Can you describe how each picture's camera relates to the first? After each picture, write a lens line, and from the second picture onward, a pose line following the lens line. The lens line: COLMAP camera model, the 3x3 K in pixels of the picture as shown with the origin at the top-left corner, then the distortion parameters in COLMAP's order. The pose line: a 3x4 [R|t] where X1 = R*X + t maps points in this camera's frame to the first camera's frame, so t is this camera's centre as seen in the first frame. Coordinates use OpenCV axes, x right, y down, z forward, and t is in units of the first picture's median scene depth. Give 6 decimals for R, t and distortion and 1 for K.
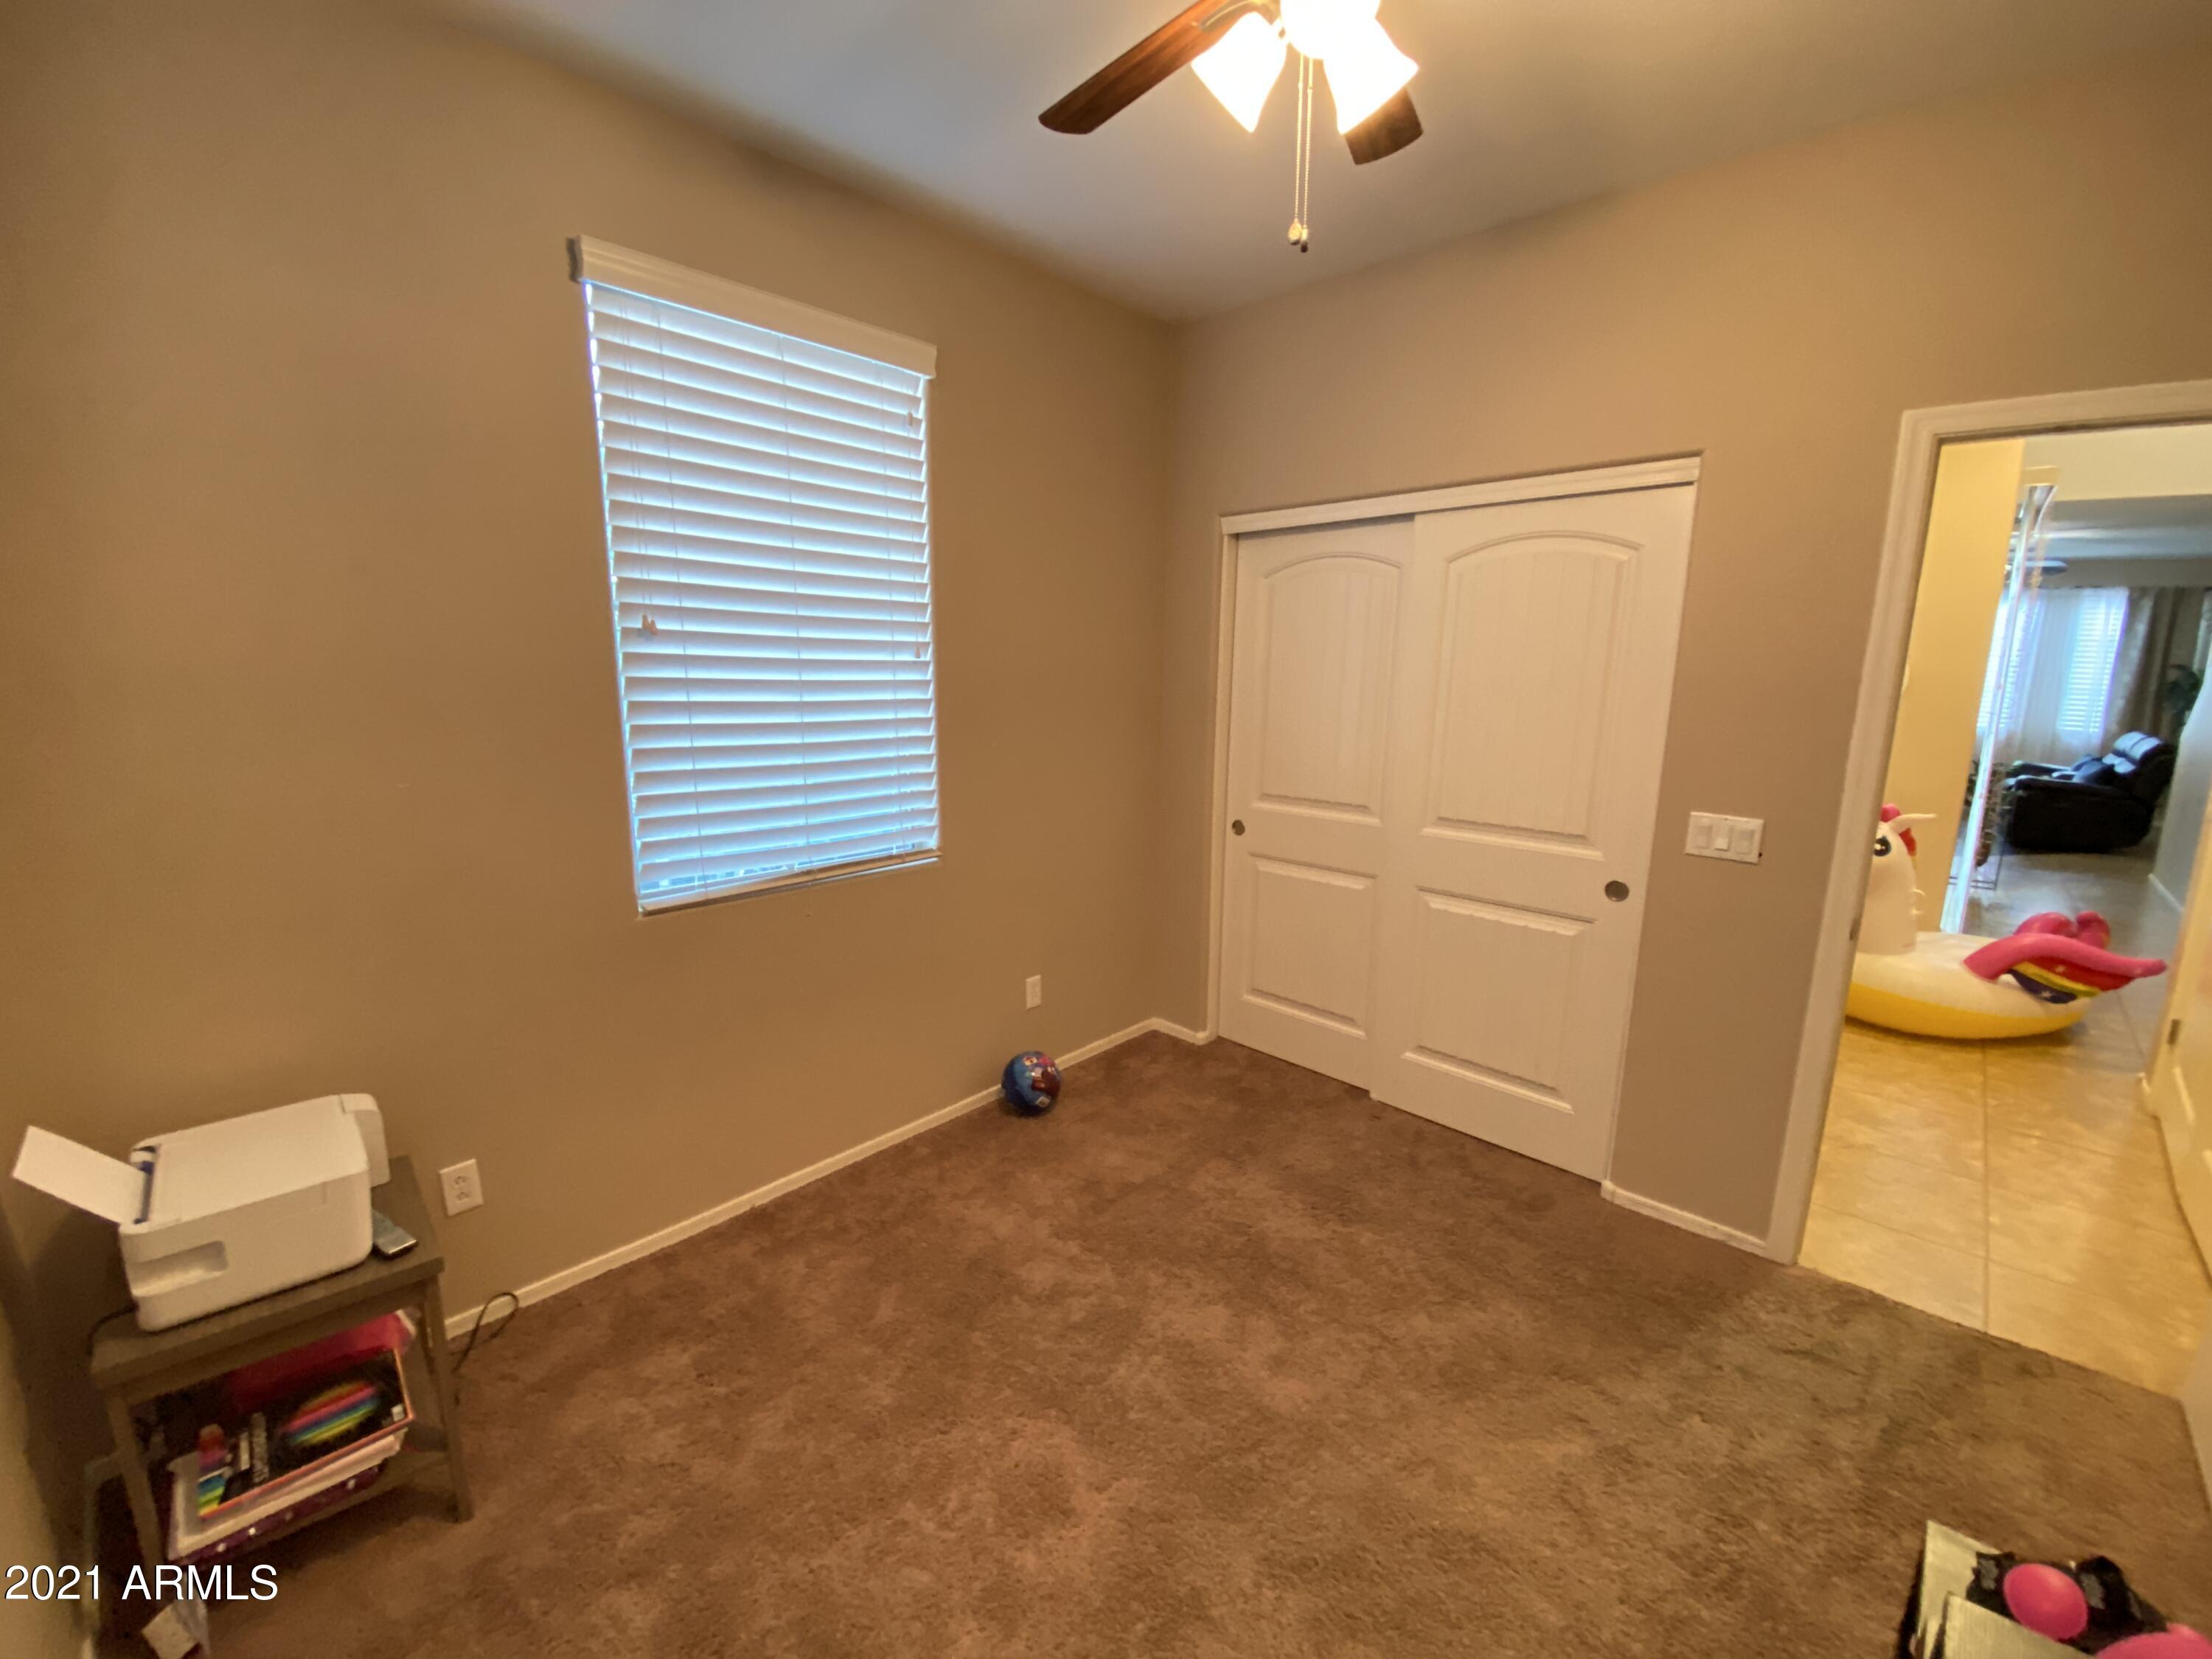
lens RADIAL K [[886.8, 0, 1104.4], [0, 886.8, 830.9], [0, 0, 1]] dist [0.010787, -0.014585]
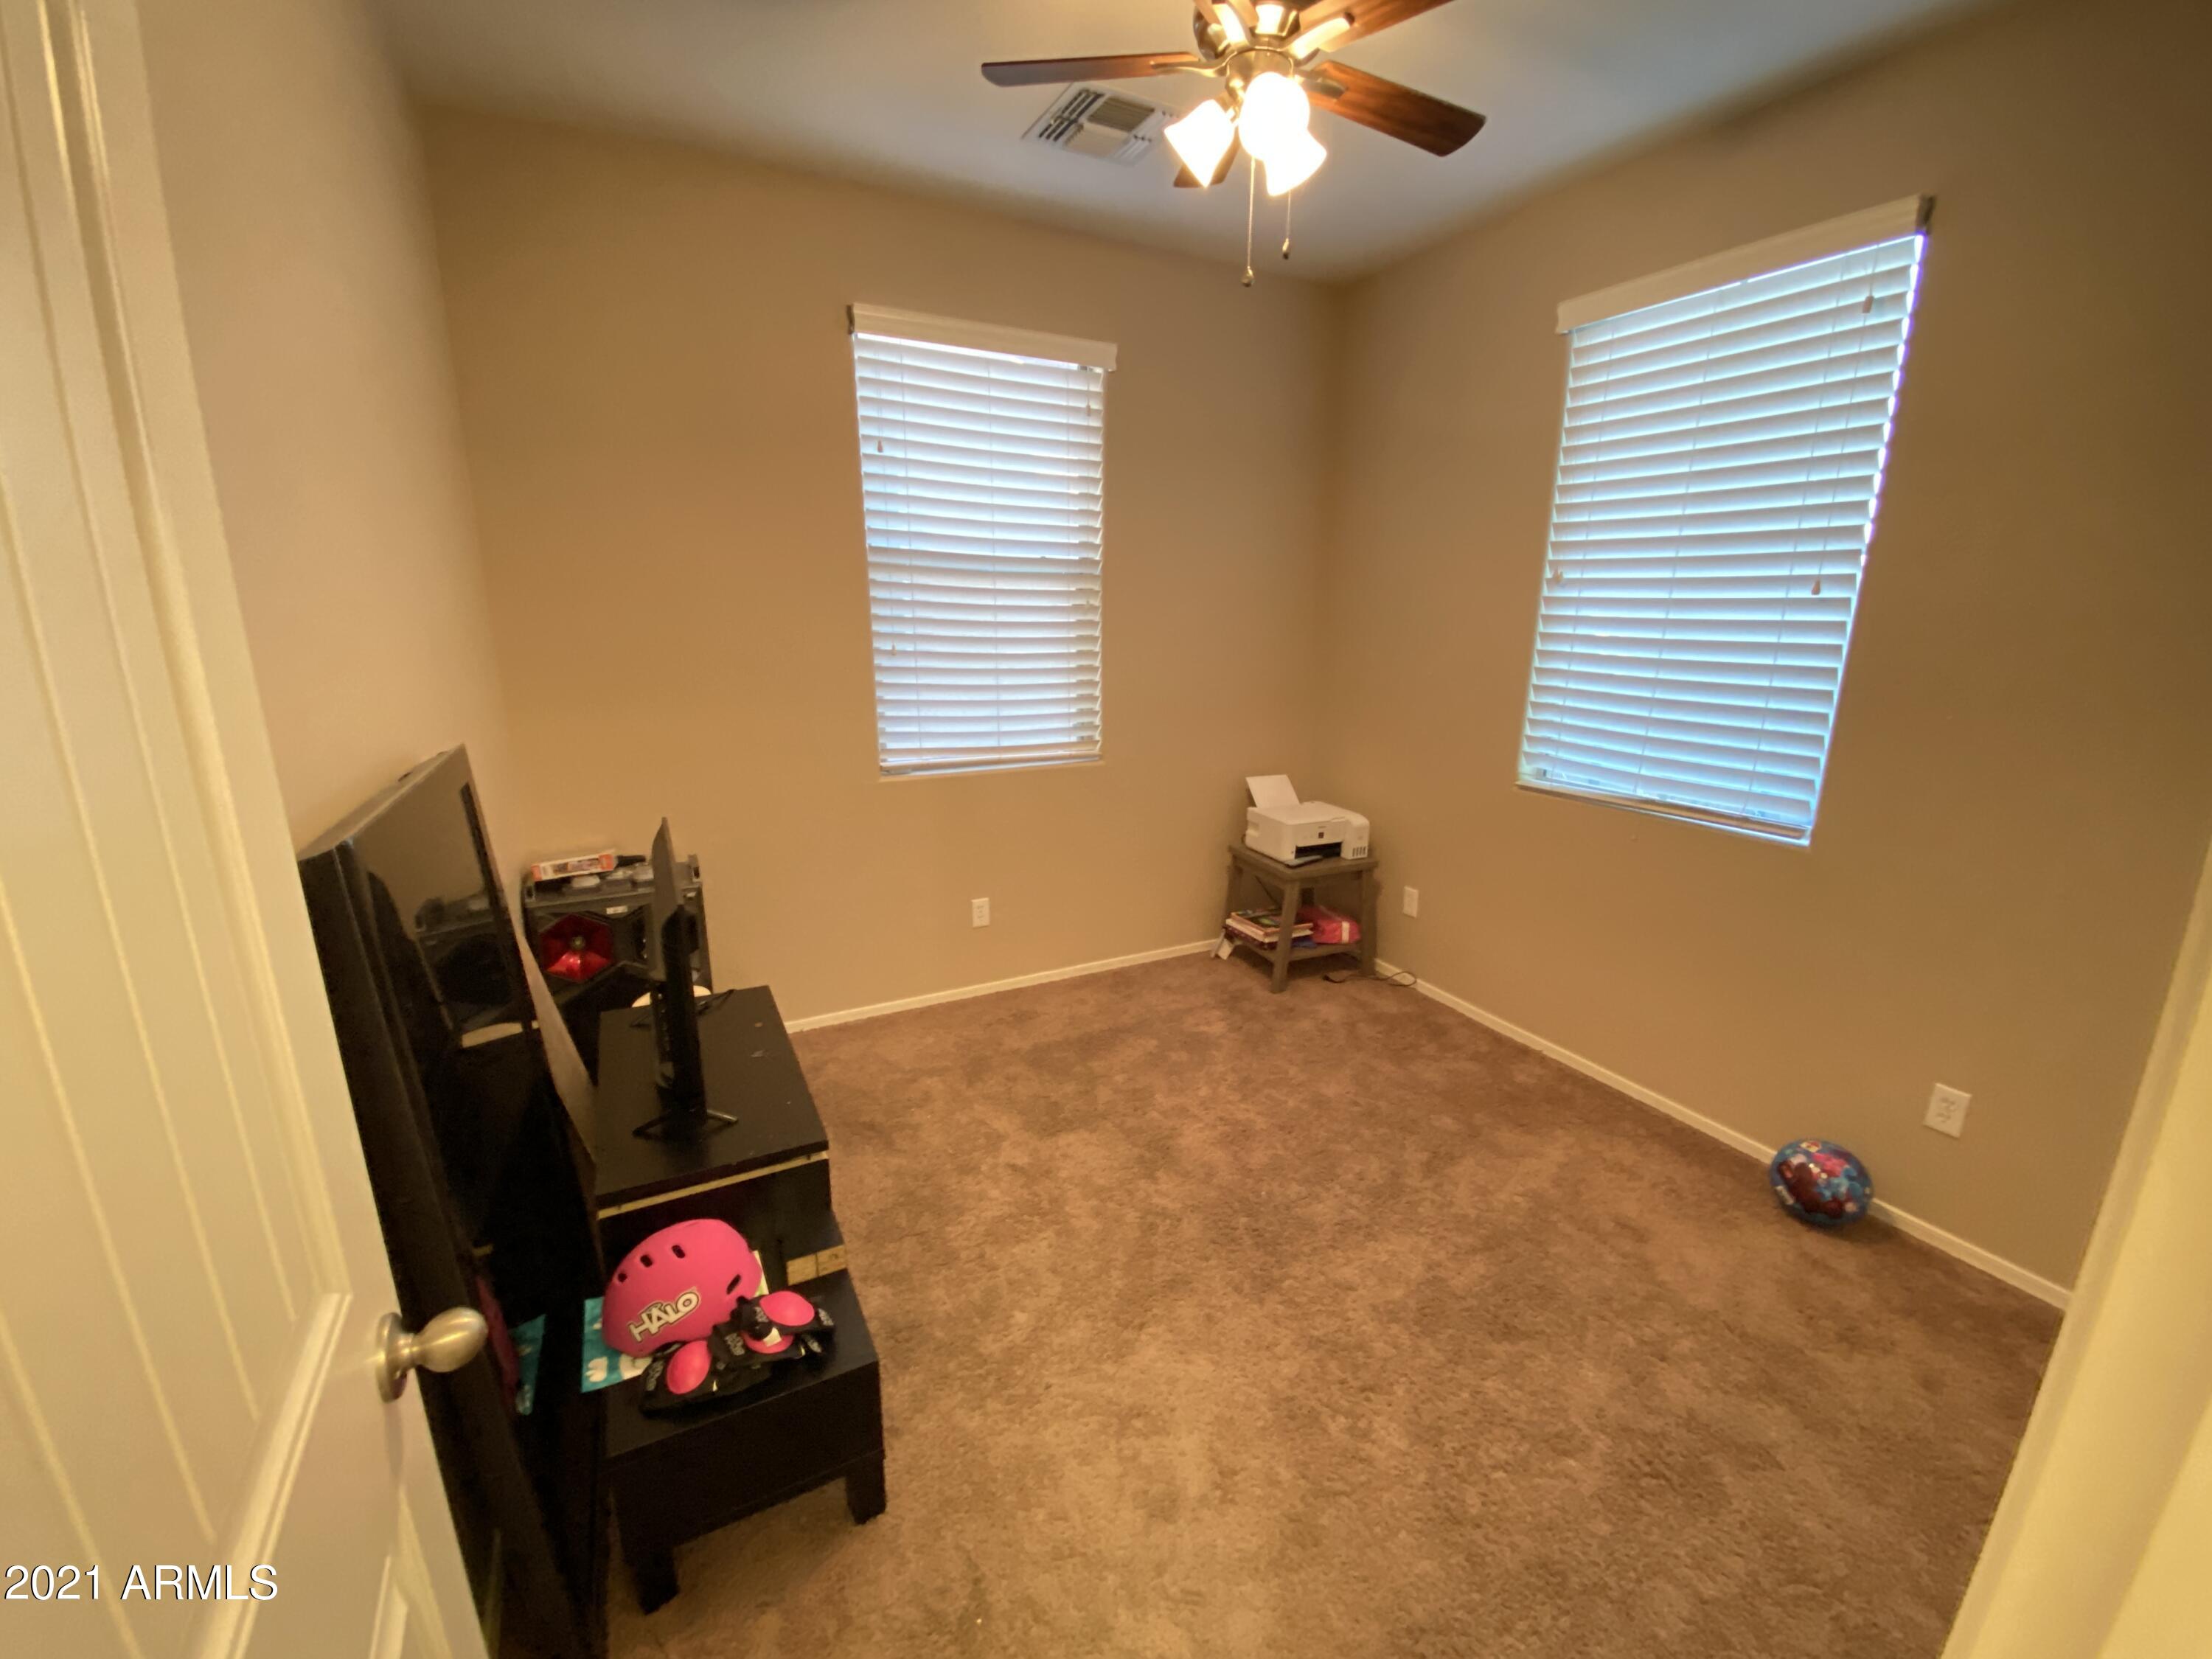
lens RADIAL K [[886.8, 0, 1101.1], [0, 886.8, 831.6], [0, 0, 1]] dist [0.010787, -0.014585]
pose [[-0.336117, 0.214863, -0.916984, 0.982576], [-0.187692, 0.938818, 0.288777, -0.117879], [0.922929, 0.269173, -0.275224, 0.785100]]
